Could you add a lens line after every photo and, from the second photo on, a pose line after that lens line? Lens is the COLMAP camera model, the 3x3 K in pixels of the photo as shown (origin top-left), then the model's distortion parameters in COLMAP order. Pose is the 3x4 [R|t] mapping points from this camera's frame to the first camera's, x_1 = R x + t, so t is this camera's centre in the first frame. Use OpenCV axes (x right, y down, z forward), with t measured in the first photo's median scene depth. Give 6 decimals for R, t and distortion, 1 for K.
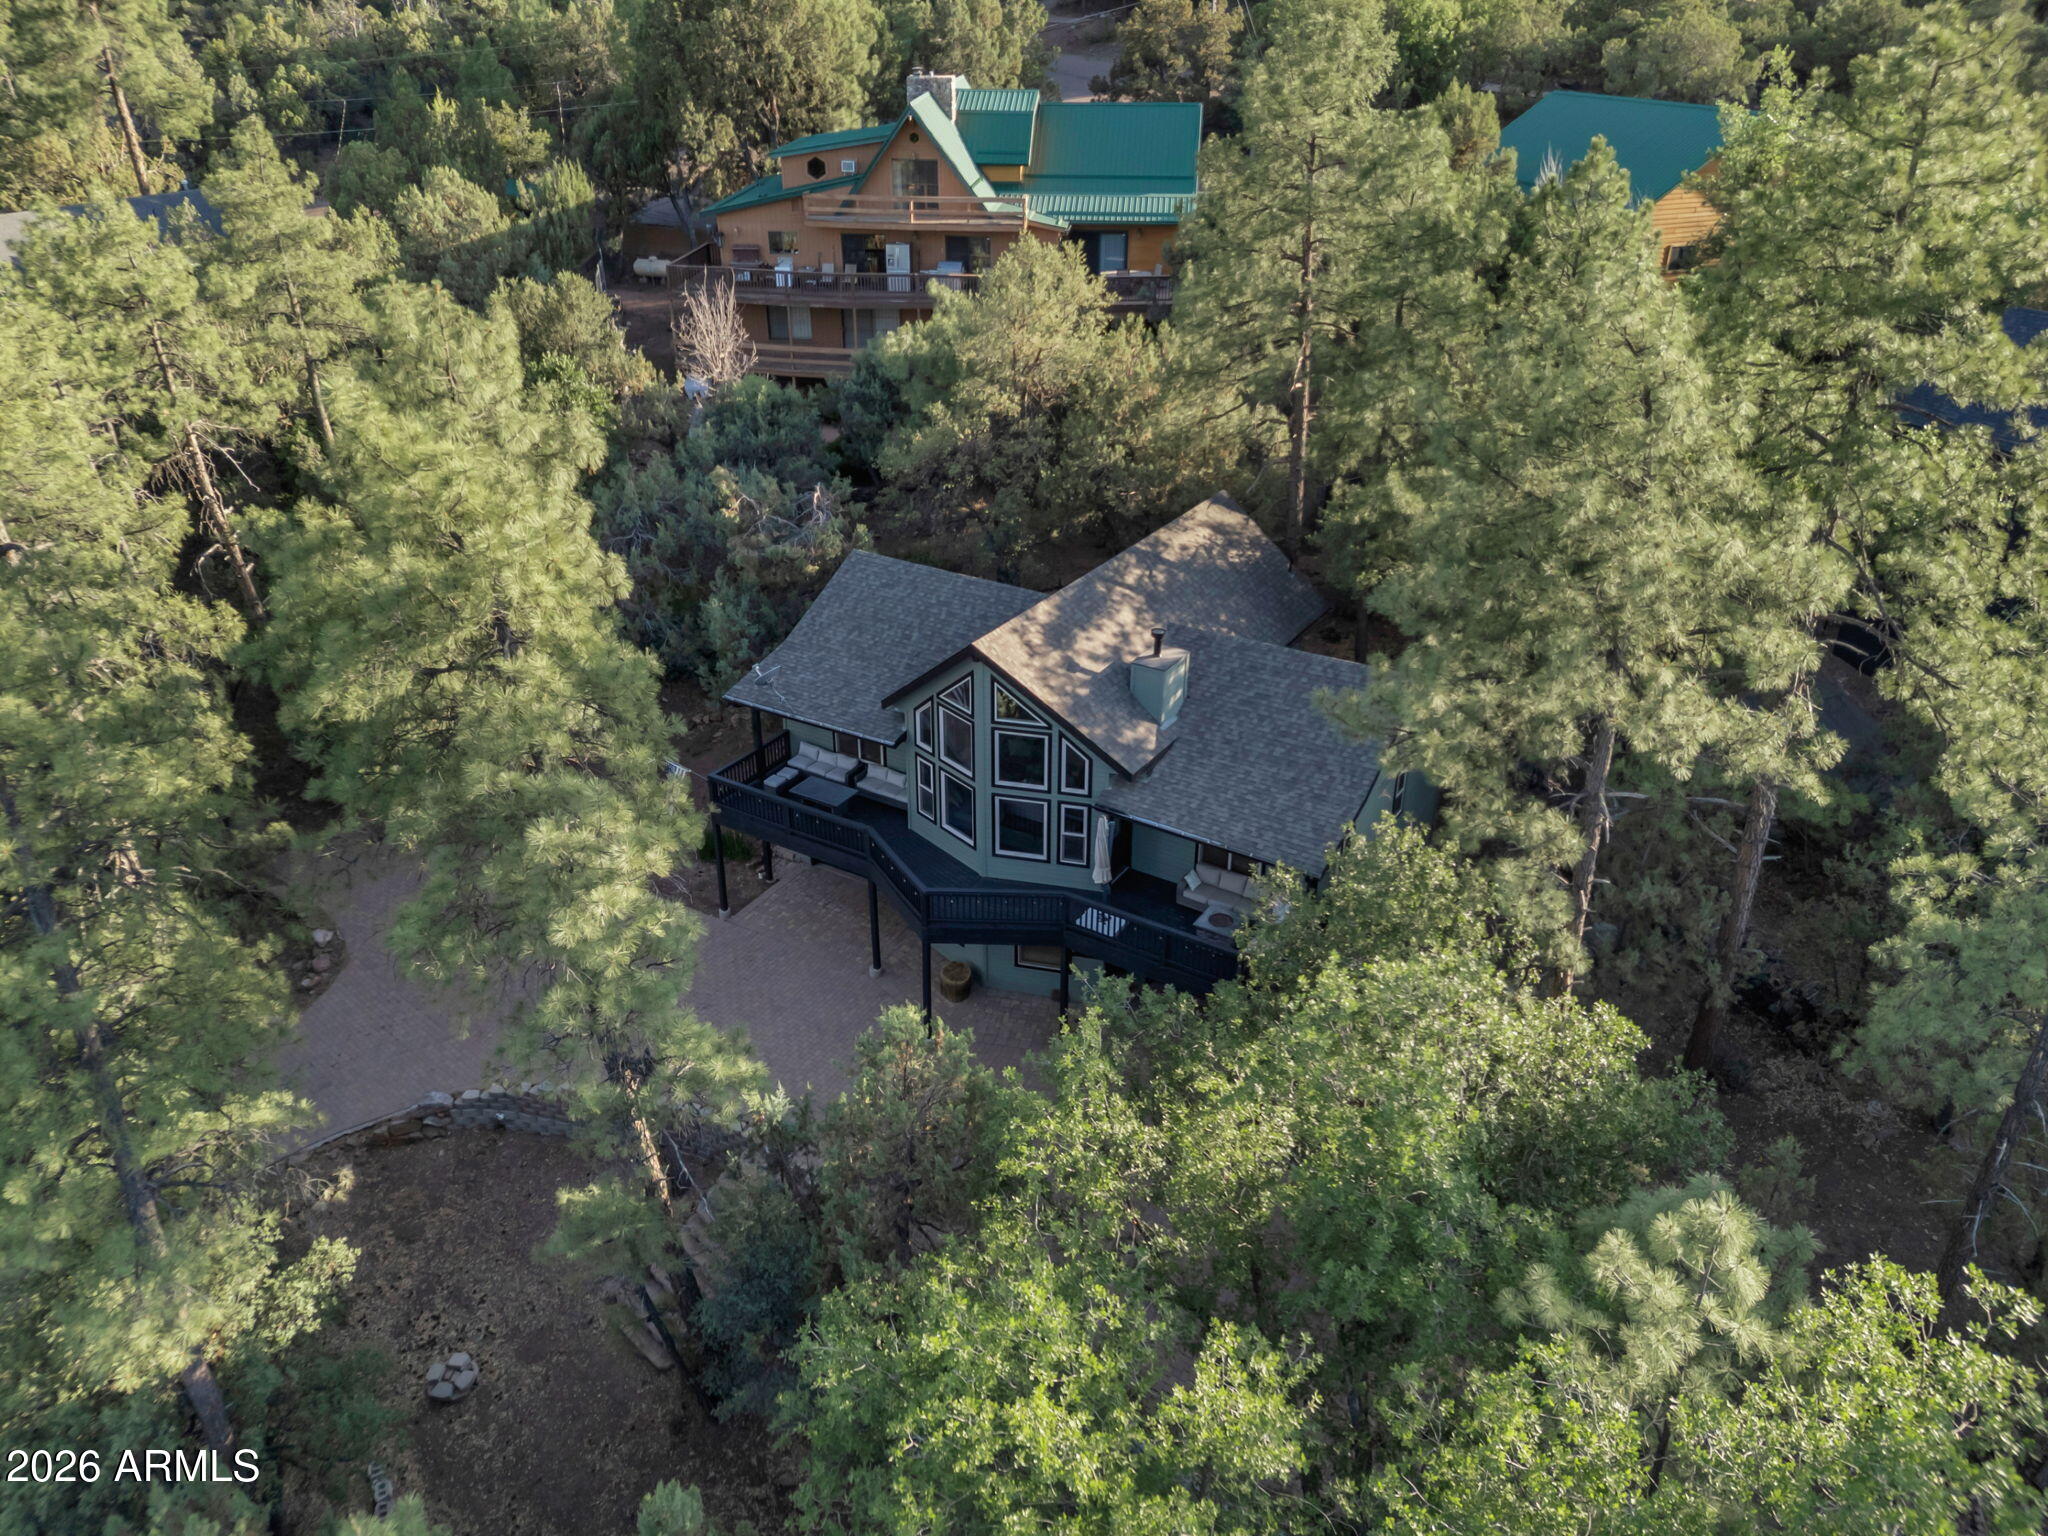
lens RADIAL K [[1558.9, 0, 1026.4], [0, 1558.9, 805.1], [0, 0, 1]] dist [0.125916, -0.192031]
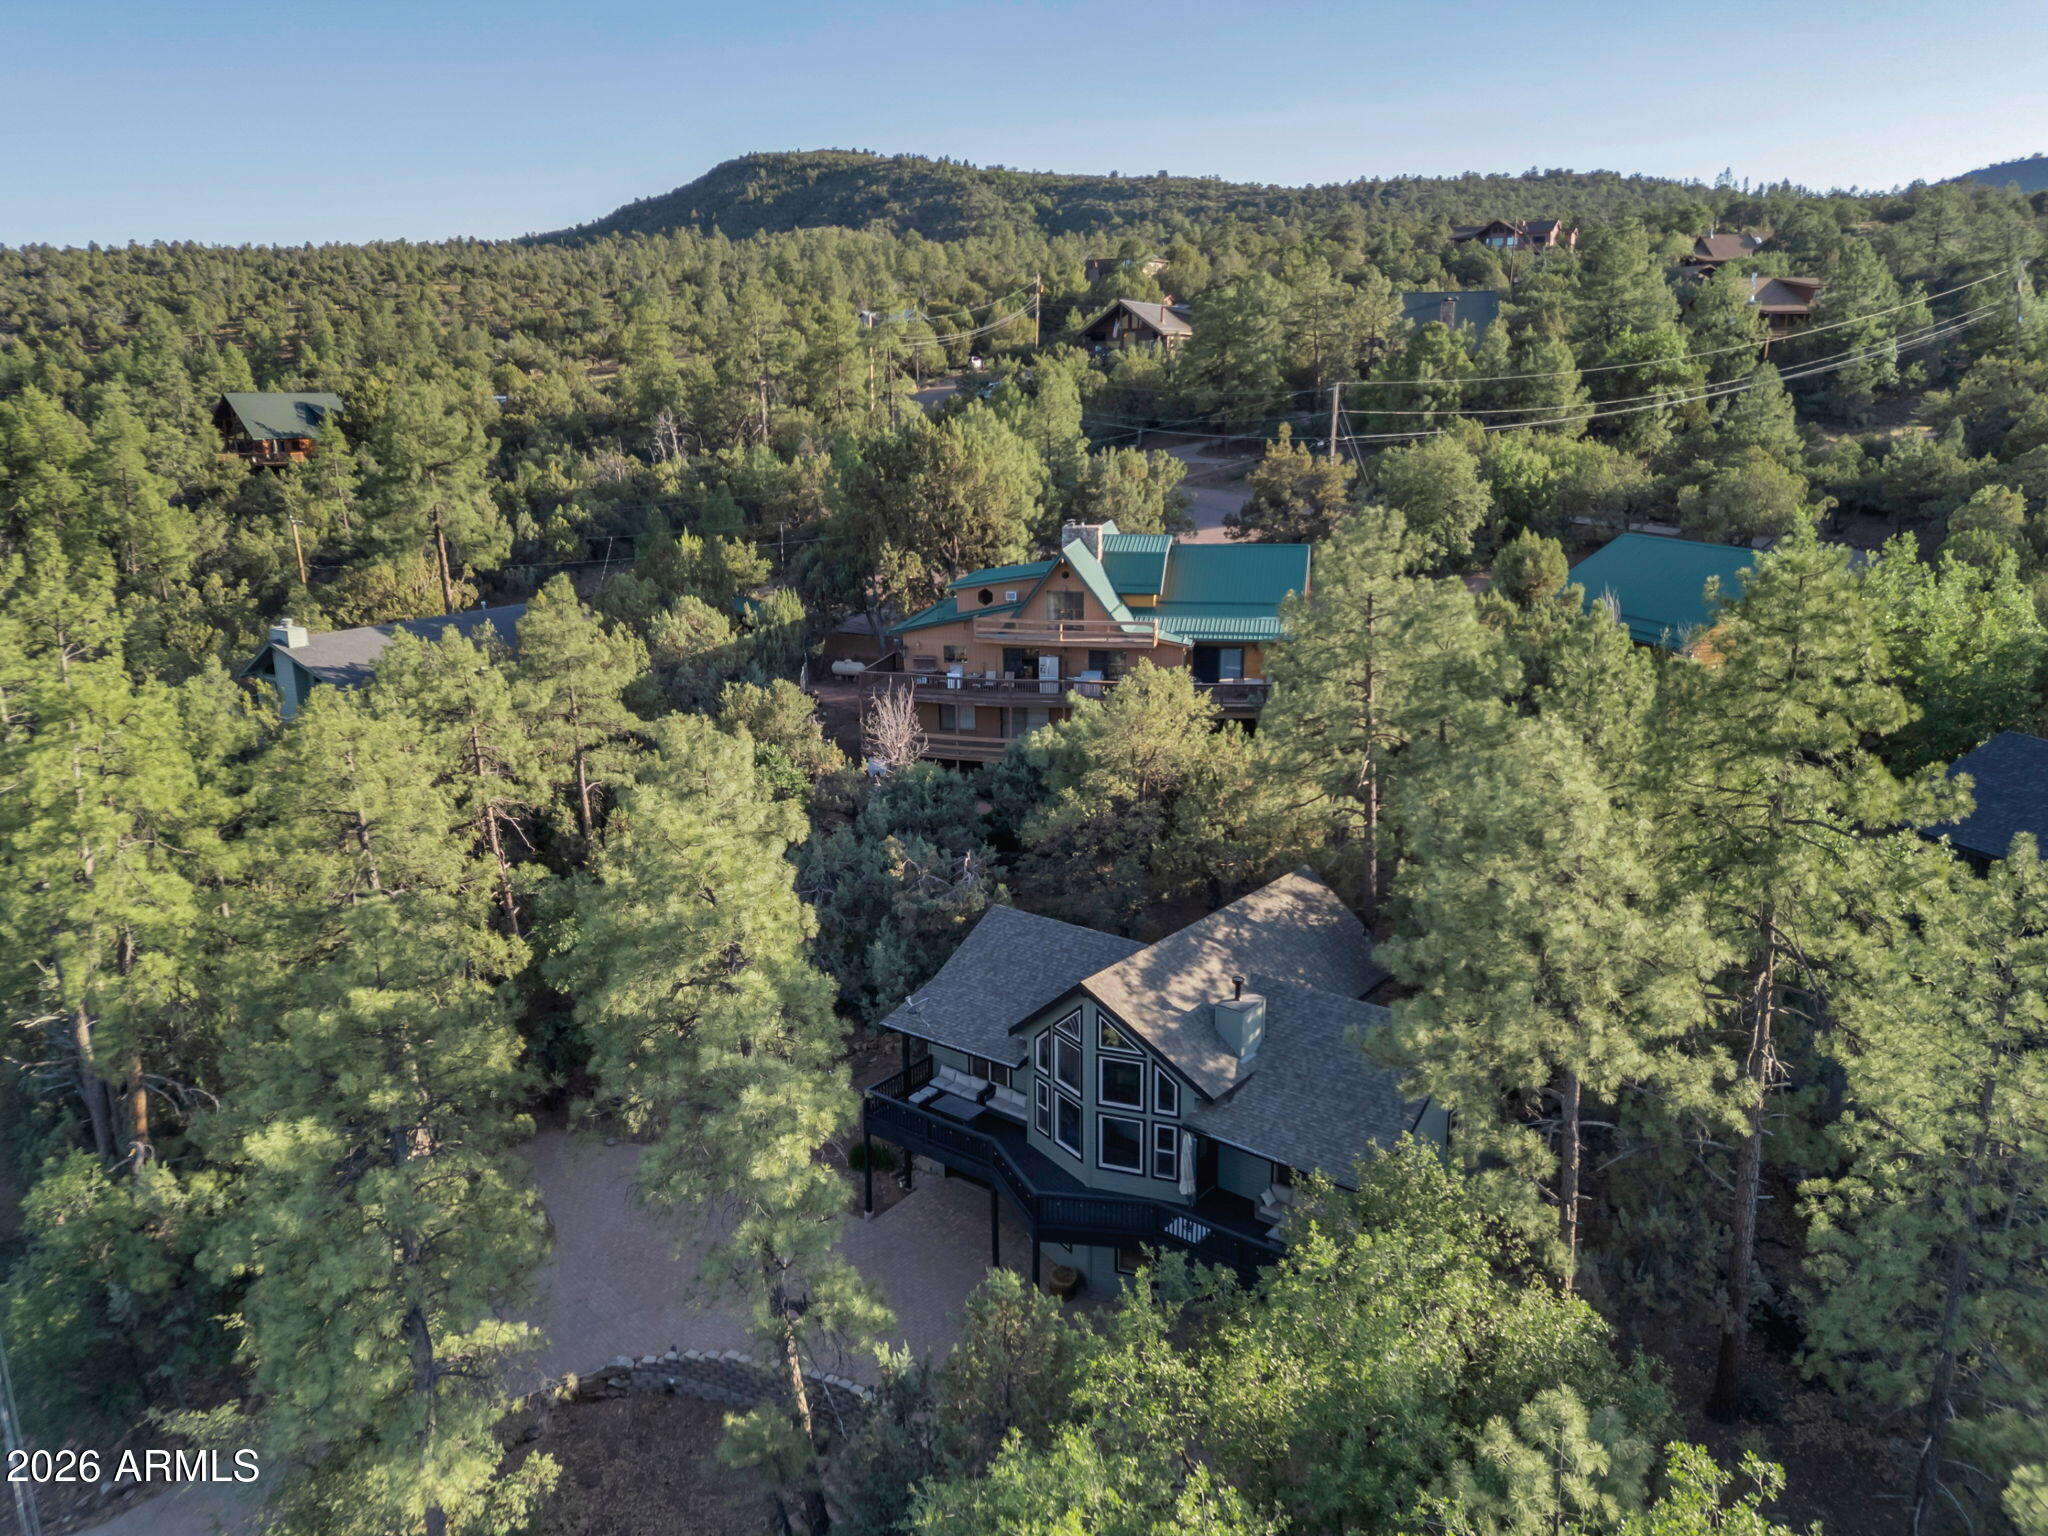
lens RADIAL K [[1563.7, 0, 971.4], [0, 1563.7, 763.1], [0, 0, 1]] dist [0.139050, -0.122965]
pose [[0.990358, 0.014221, -0.137799, 0.040084], [-0.048327, 0.967692, -0.247461, 0.033127], [0.129828, 0.251734, 0.959049, -0.201922]]
